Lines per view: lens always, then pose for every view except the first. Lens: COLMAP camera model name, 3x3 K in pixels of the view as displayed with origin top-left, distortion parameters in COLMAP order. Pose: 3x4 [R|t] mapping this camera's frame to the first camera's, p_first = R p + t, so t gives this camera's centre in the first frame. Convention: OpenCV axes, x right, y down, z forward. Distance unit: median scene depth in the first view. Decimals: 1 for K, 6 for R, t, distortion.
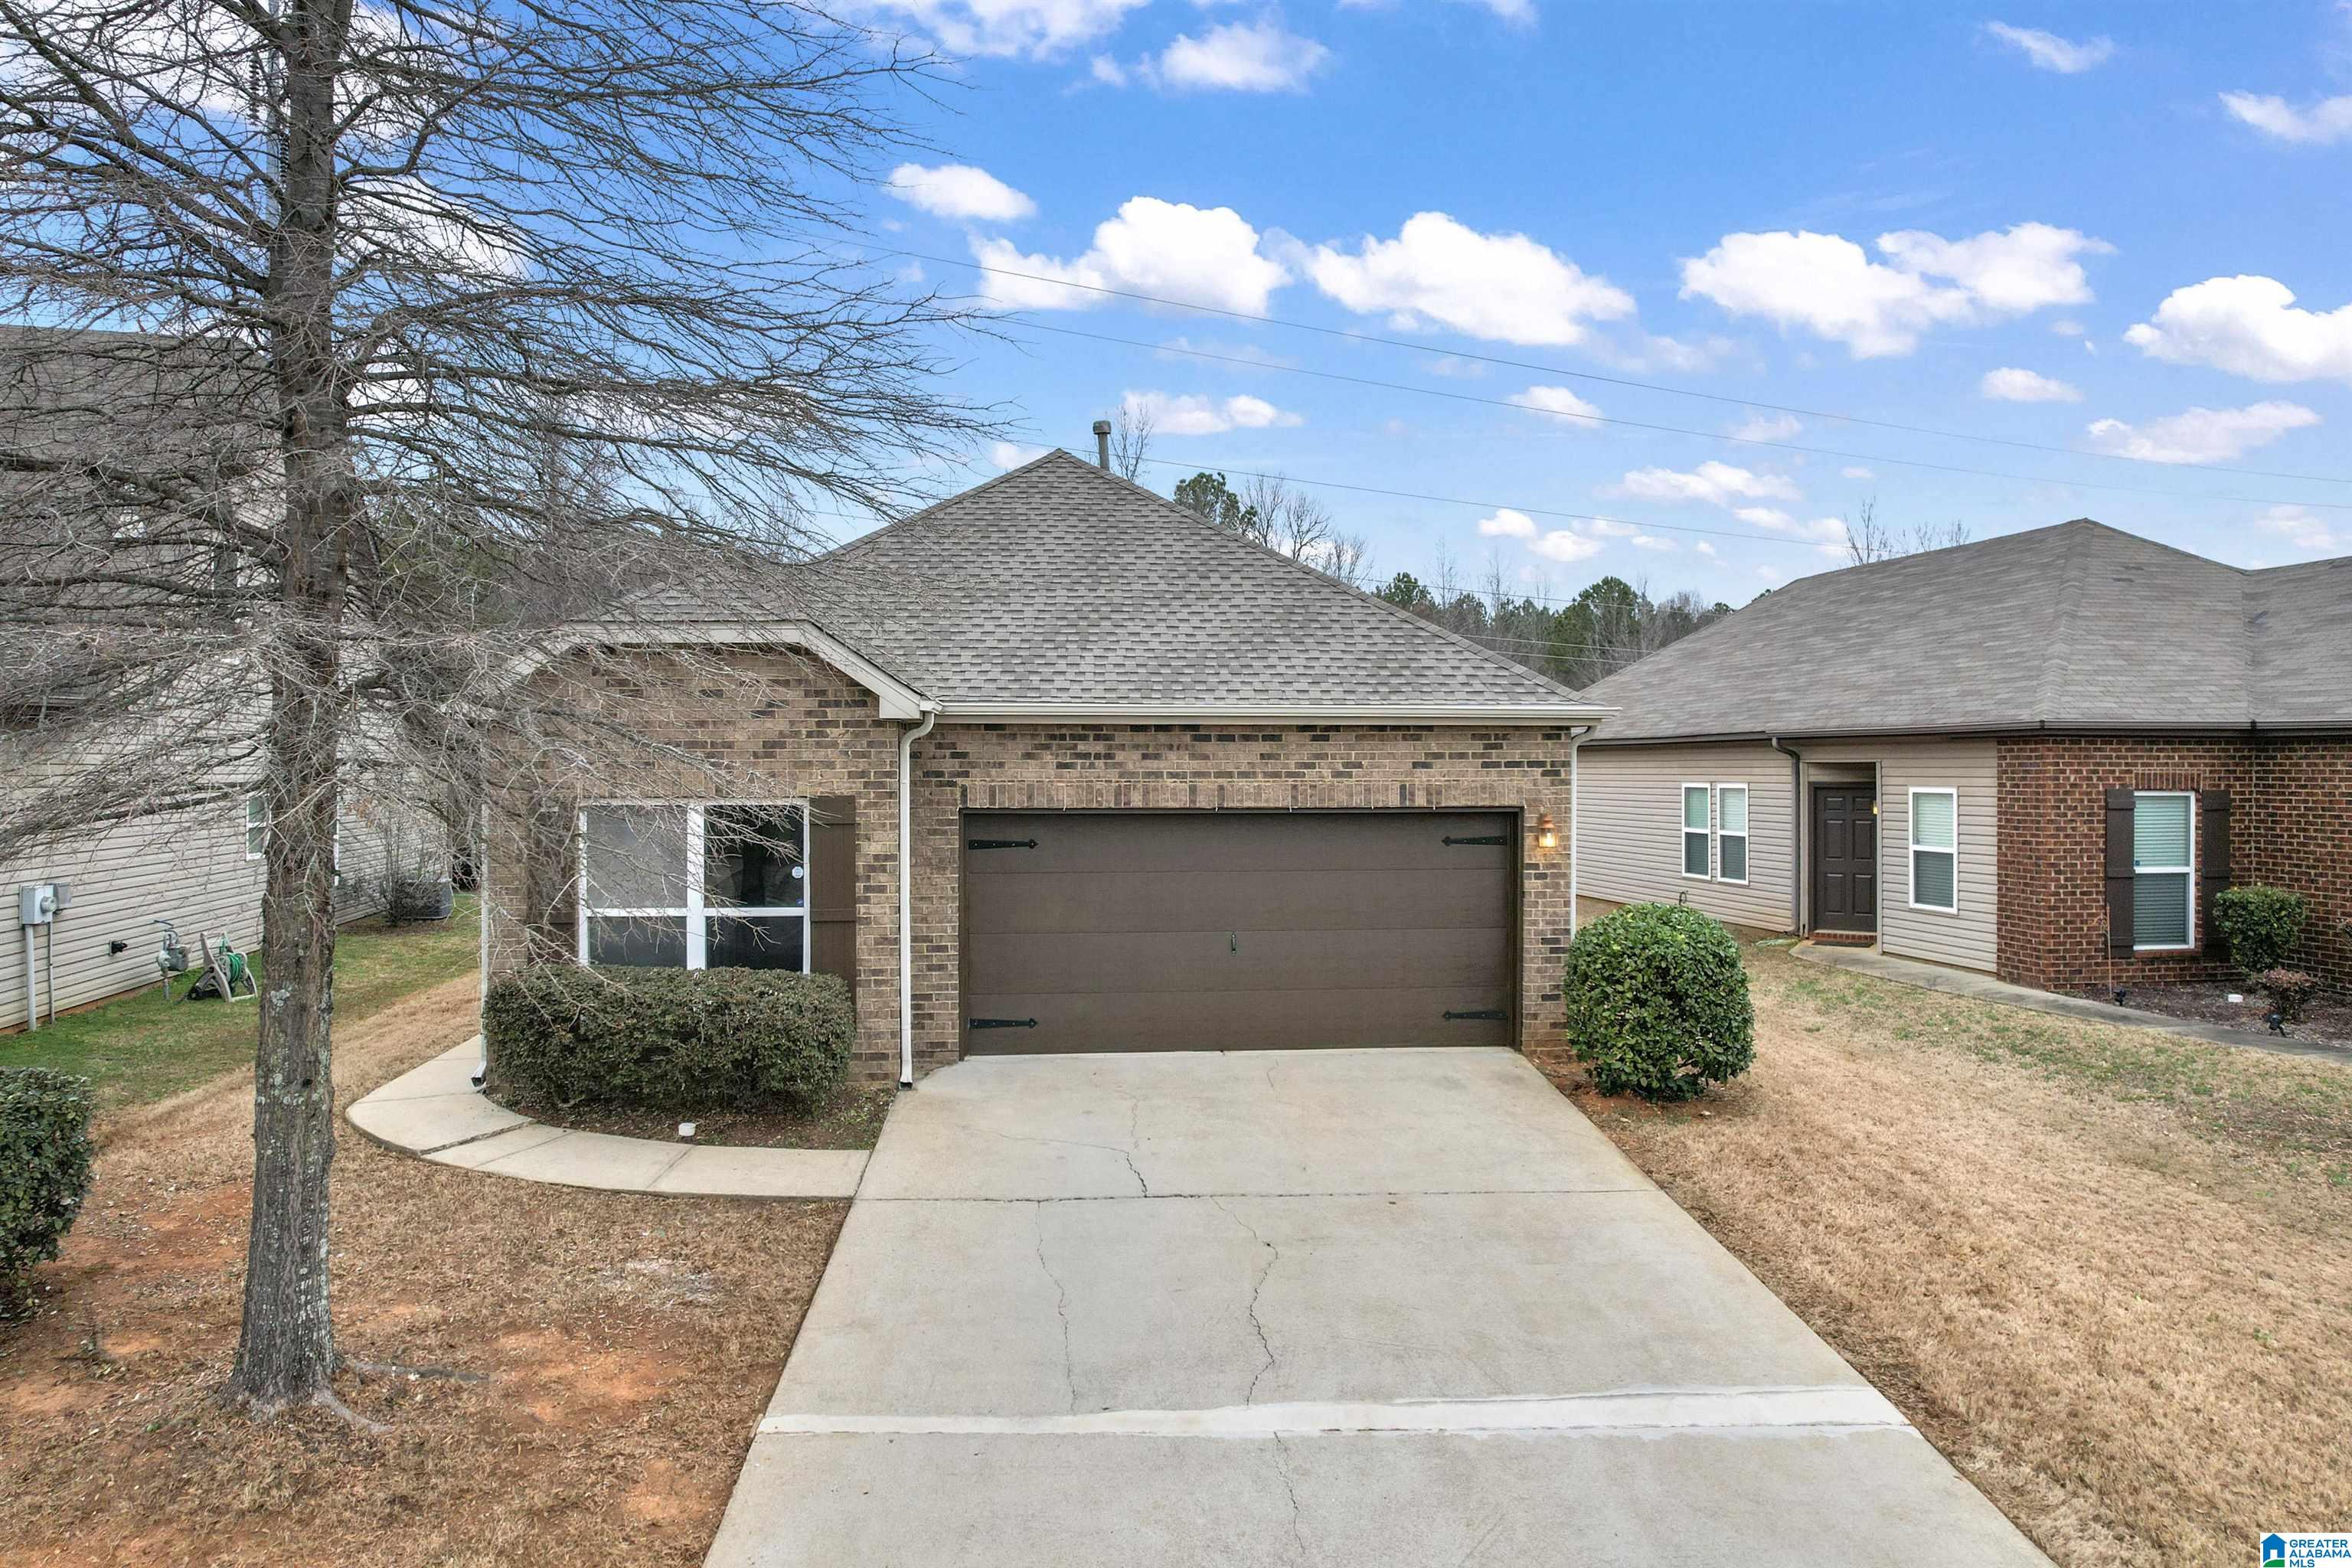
lens RADIAL K [[1541.9, 0, 1200.5], [0, 1541.9, 785.8], [0, 0, 1]] dist [-0.031802, 0.021478]
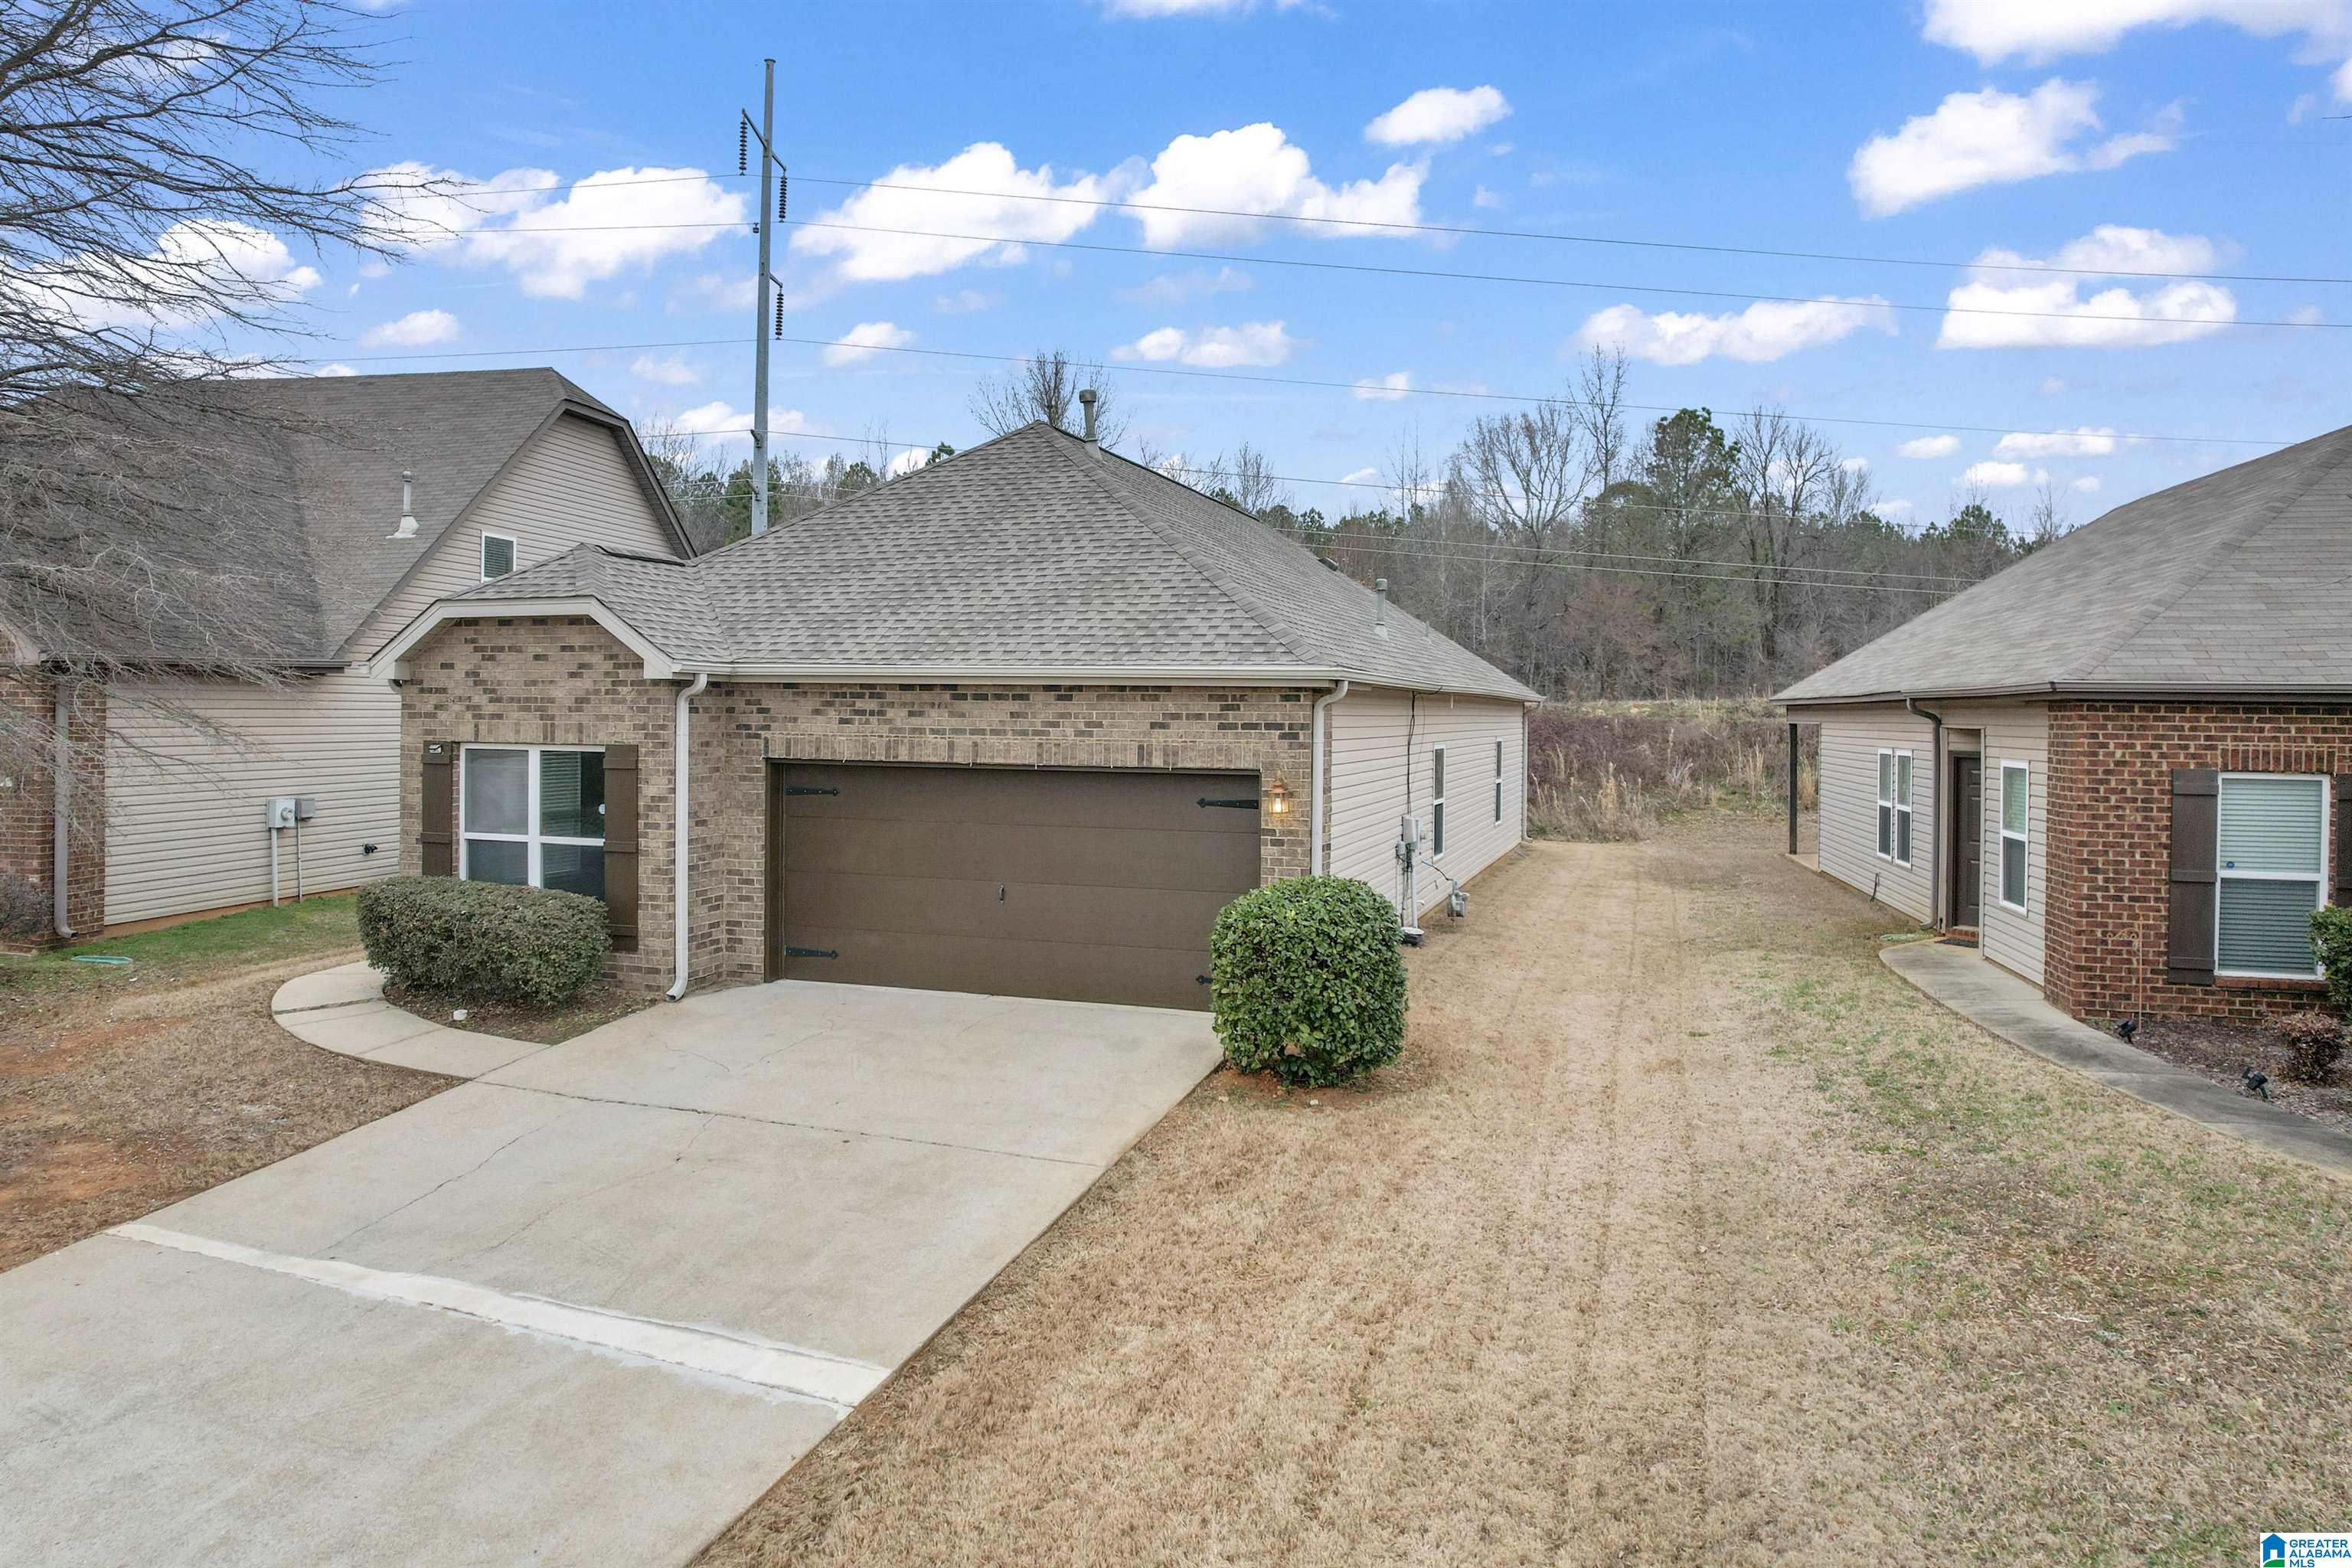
lens RADIAL K [[1541.9, 0, 1190.5], [0, 1541.9, 751.3], [0, 0, 1]] dist [-0.031802, 0.021478]
pose [[0.914609, 0.021779, -0.403752, 0.573585], [-0.017476, 0.999744, 0.014341, -0.011660], [0.403961, -0.006060, 0.914756, 0.099938]]
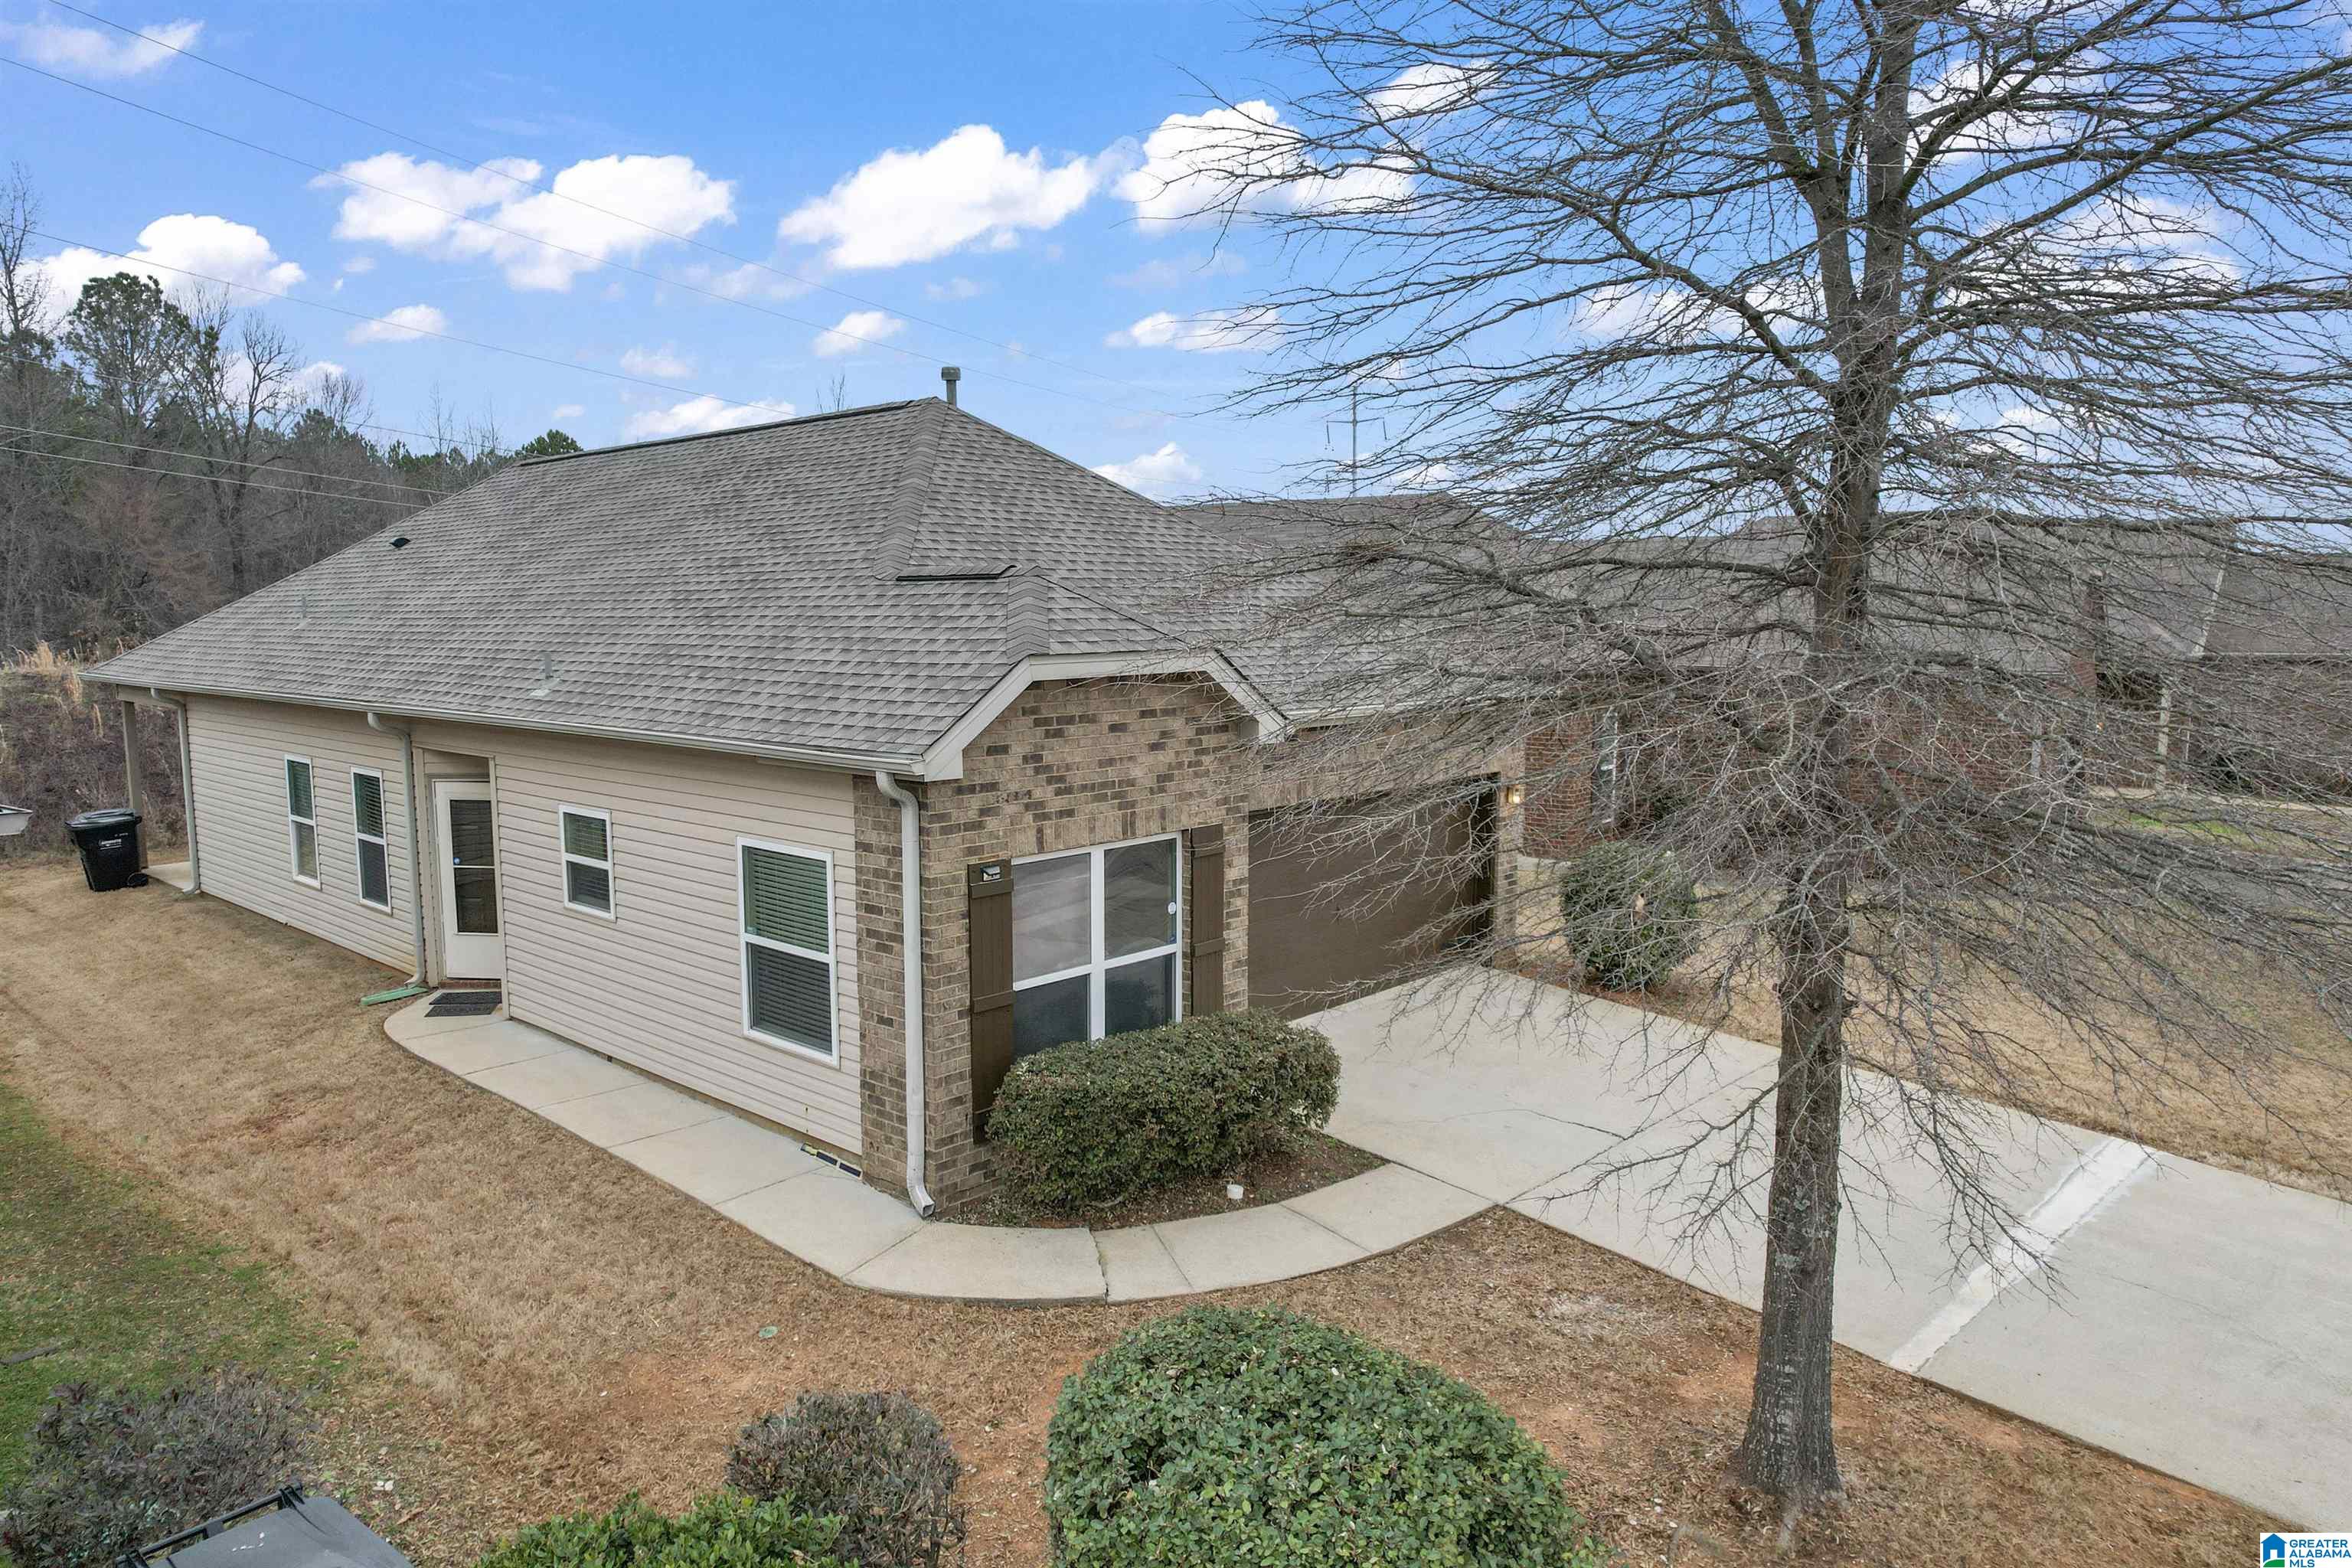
lens RADIAL K [[1541.9, 0, 1206.2], [0, 1541.9, 804.0], [0, 0, 1]] dist [-0.031802, 0.021478]
pose [[0.723045, -0.088543, 0.685103, -0.826134], [0.011014, 0.993103, 0.116725, -0.110006], [-0.690714, -0.076852, 0.719033, 0.280316]]
